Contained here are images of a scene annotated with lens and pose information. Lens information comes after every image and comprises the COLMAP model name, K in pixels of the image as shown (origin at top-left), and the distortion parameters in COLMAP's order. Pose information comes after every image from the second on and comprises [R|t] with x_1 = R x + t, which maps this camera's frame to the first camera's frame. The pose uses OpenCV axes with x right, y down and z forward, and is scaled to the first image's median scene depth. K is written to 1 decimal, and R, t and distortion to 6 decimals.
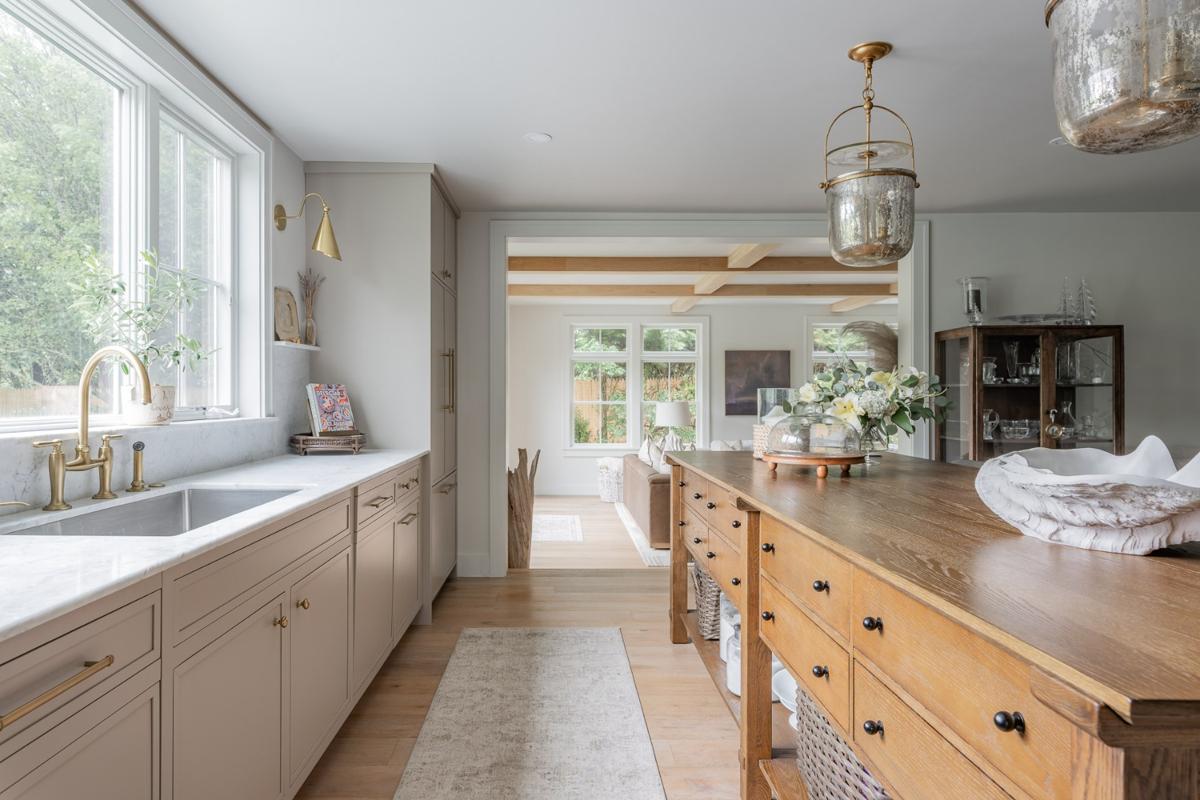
lens RADIAL K [[700.4, 0, 563.8], [0, 700.4, 403.3], [0, 0, 1]] dist [0.000043, 0.001274]
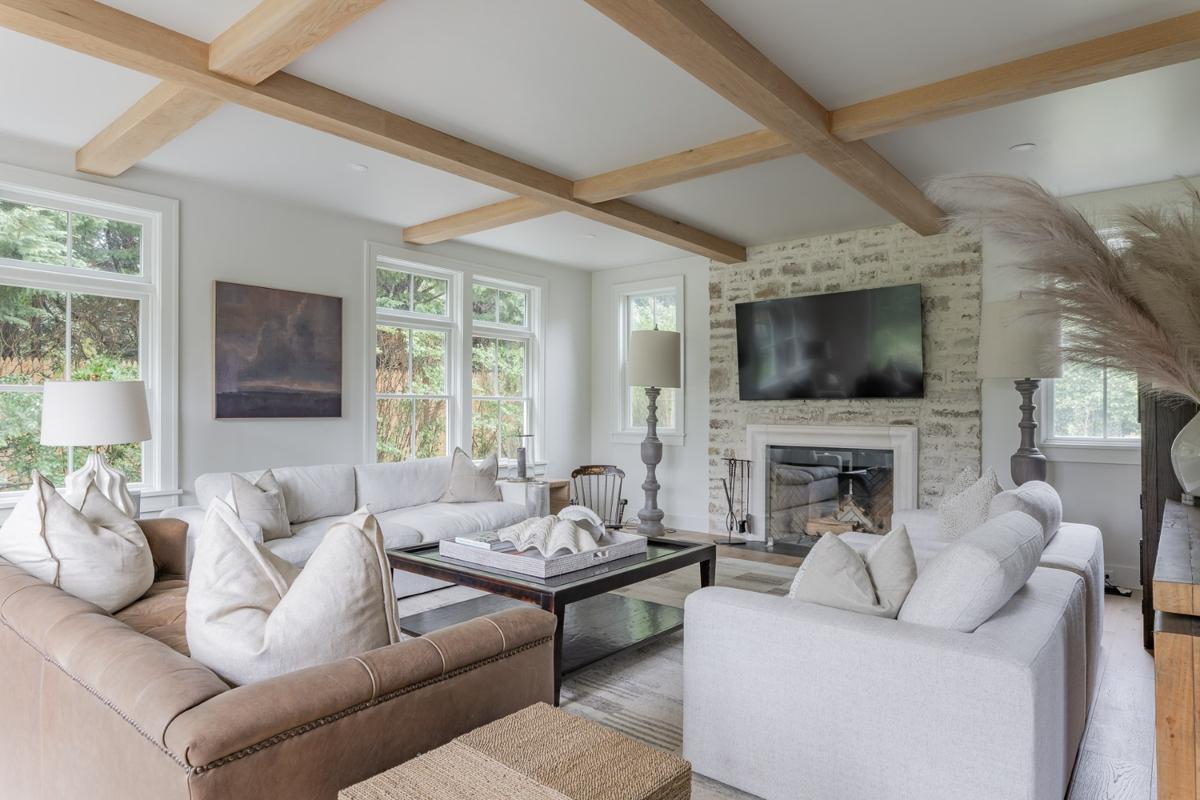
lens RADIAL K [[698.8, 0, 600.0], [0, 698.8, 400.0], [0, 0, 1]] dist [-0.003639, -0.000787]
pose [[0.633466, 0.014135, 0.773642, 0.032384], [0.005875, 0.999716, -0.023076, 0.017315], [-0.773748, 0.019163, 0.633203, 0.504857]]
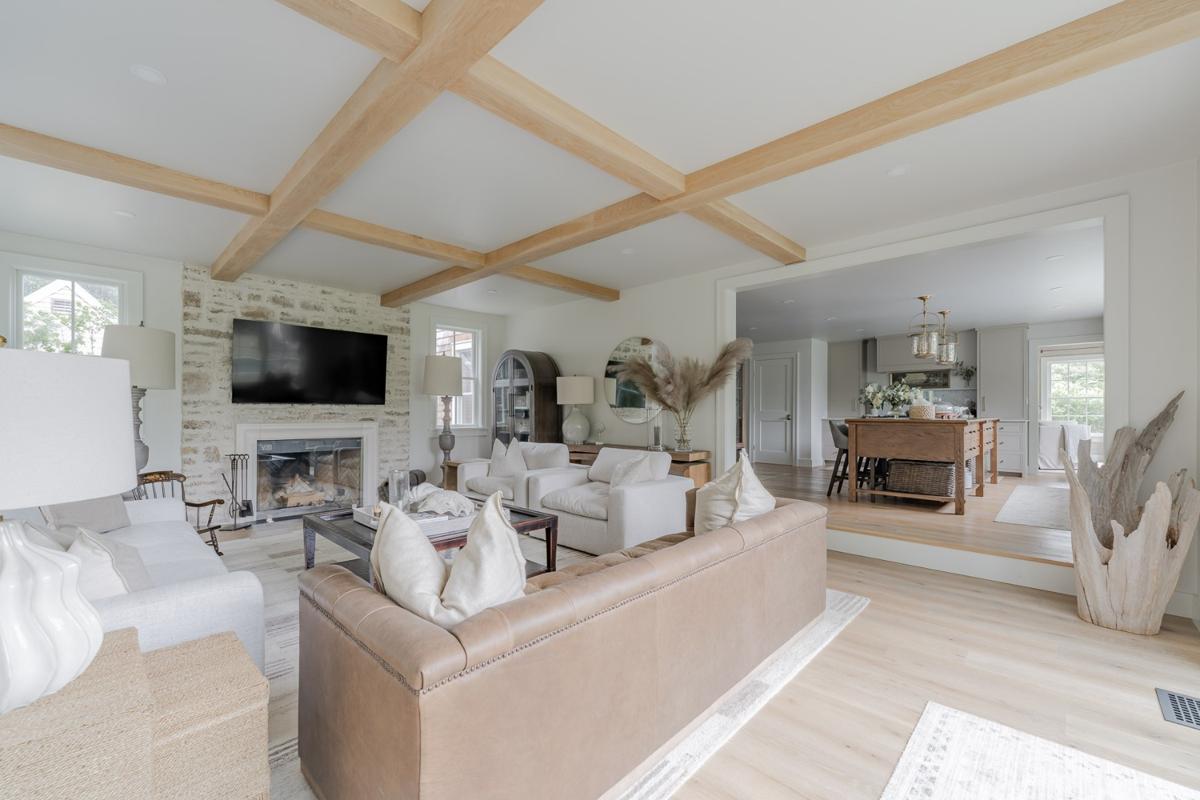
lens RADIAL K [[491.6, 0, 600.0], [0, 491.6, 400.0], [0, 0, 1]] dist [-0.000891, -0.000302]
pose [[-0.727744, 0.019729, 0.685565, -0.024396], [0.009674, 0.999782, -0.018502, 0.013608], [-0.685781, -0.006832, -0.727776, 0.923700]]
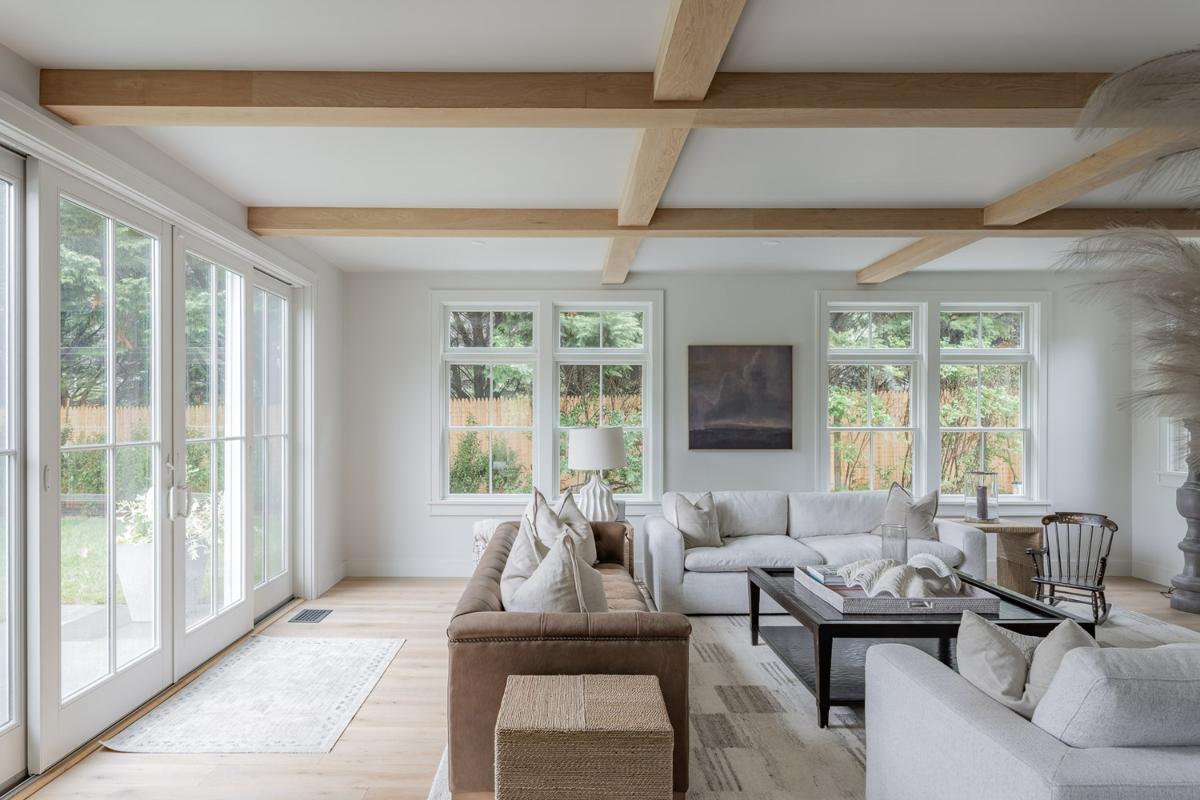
lens RADIAL K [[700.4, 0, 563.8], [0, 700.4, 403.3], [0, 0, 1]] dist [0.000043, 0.001274]
pose [[0.999917, 0.002747, 0.012551, 0.111894], [-0.002289, 0.999336, -0.036354, -0.000721], [-0.012643, 0.036322, 0.999260, 0.380226]]
